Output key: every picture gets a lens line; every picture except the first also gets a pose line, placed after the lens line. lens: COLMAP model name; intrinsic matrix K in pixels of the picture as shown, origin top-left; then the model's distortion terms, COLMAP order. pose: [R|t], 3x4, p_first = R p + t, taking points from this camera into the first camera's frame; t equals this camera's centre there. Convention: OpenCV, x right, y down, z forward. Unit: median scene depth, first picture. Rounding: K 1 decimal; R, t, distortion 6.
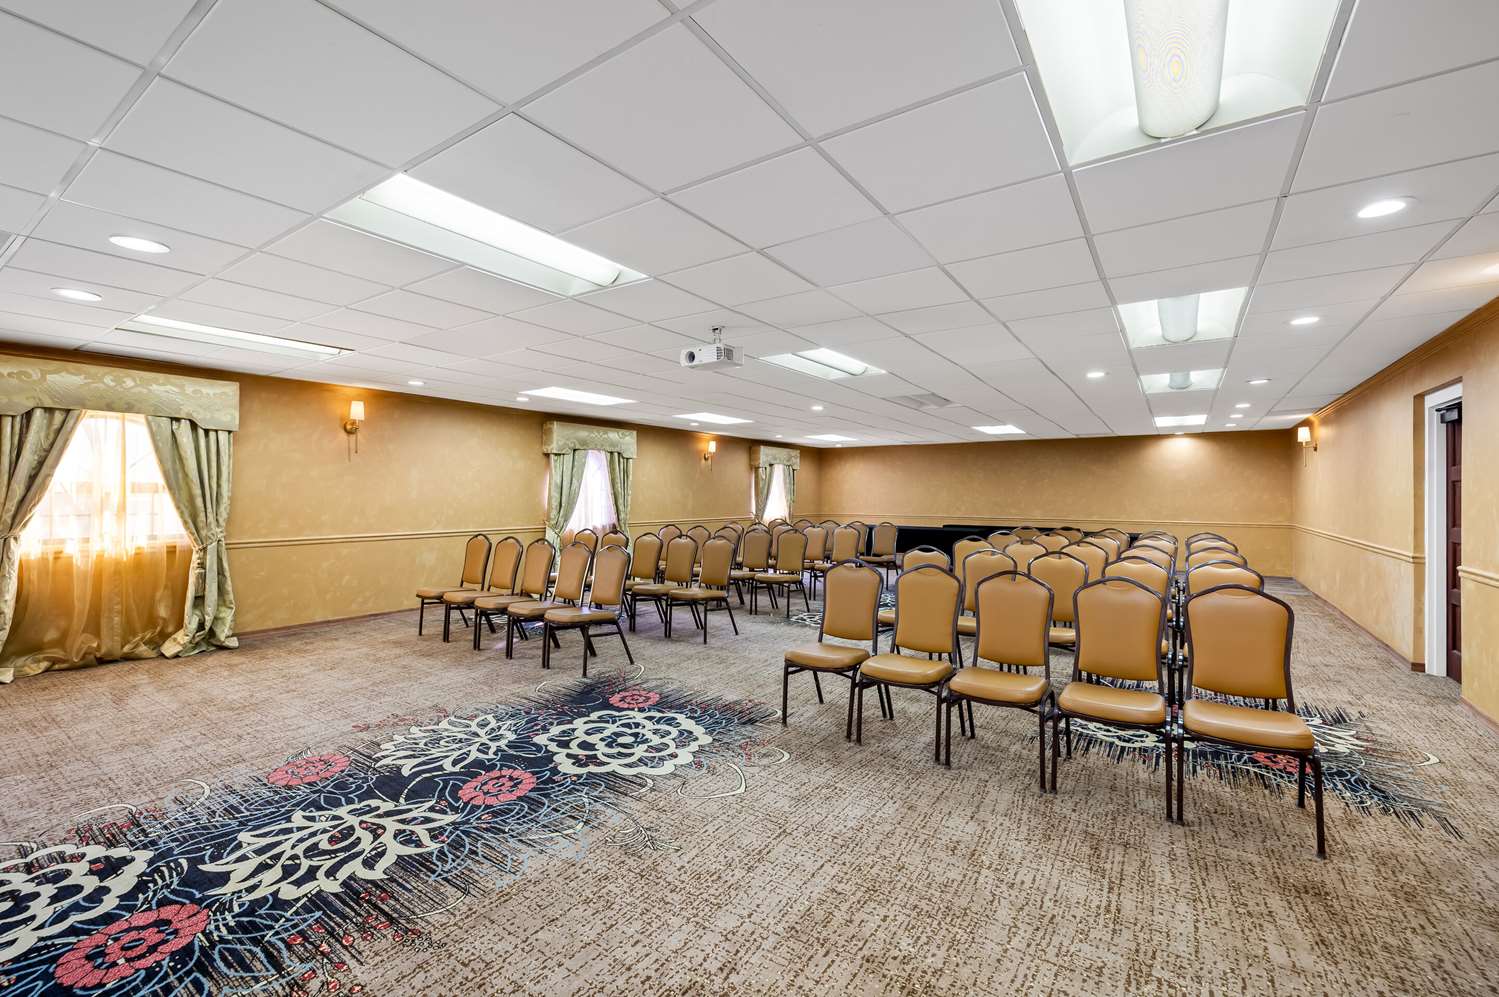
lens RADIAL K [[624.4, 0, 749.5], [0, 624.4, 498.5], [0, 0, 1]] dist [0.000162, 0.000009]
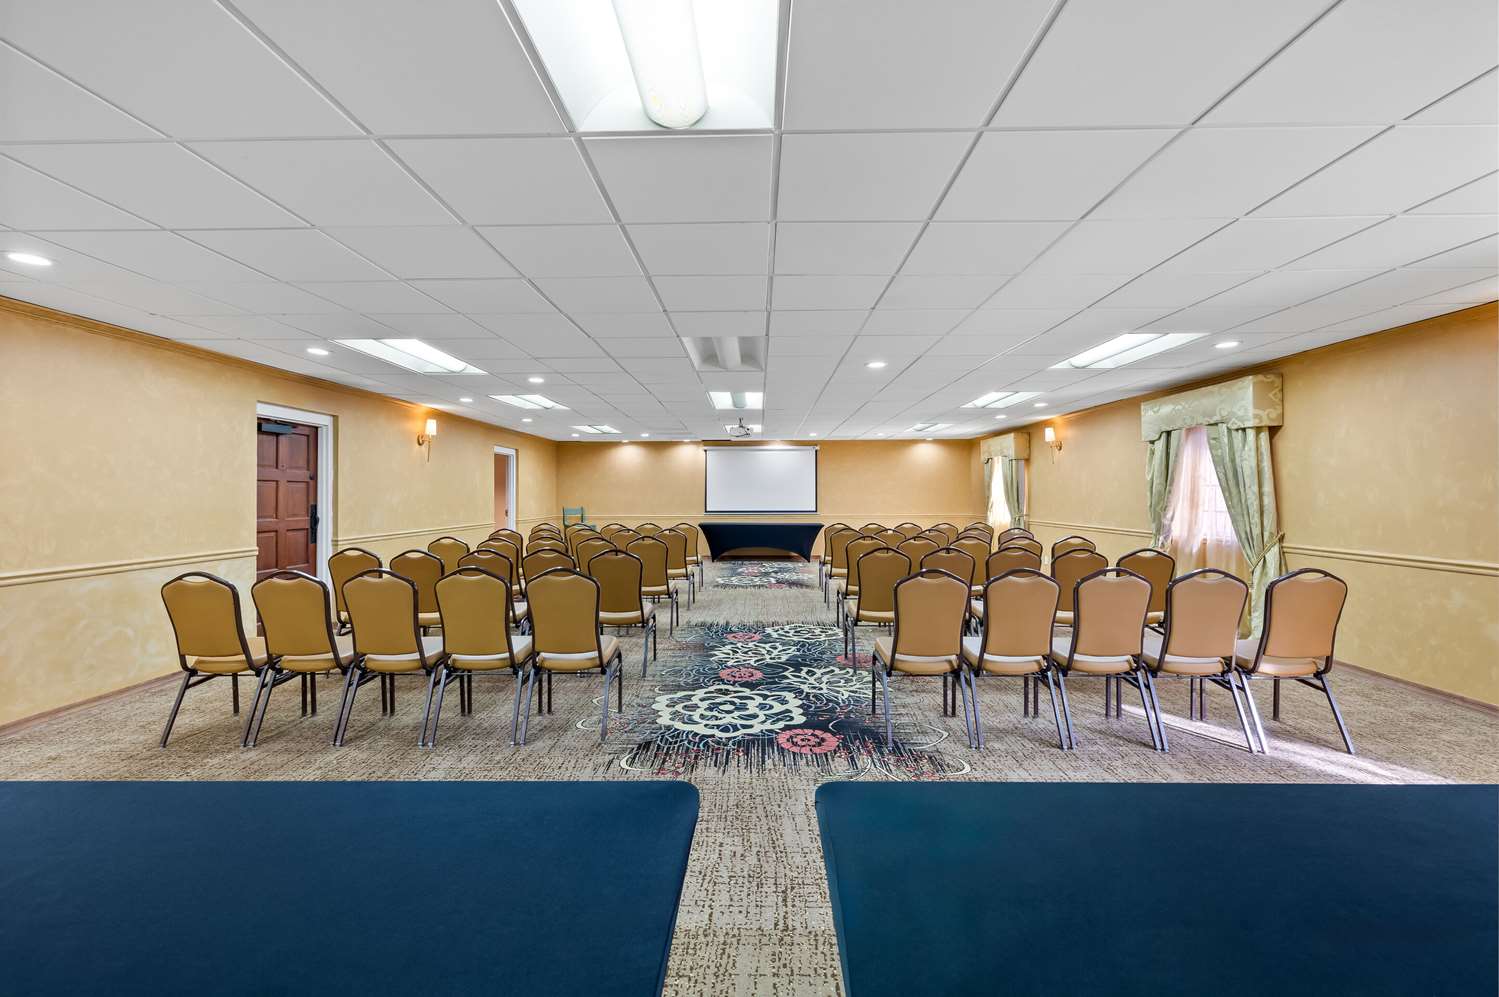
lens RADIAL K [[624.4, 0, 749.5], [0, 624.4, 498.5], [0, 0, 1]] dist [0.000162, 0.000009]
pose [[-0.836920, -0.001570, -0.547322, 0.393516], [0.004269, 0.999947, -0.009396, 0.014849], [0.547308, -0.010200, -0.836869, 1.983461]]
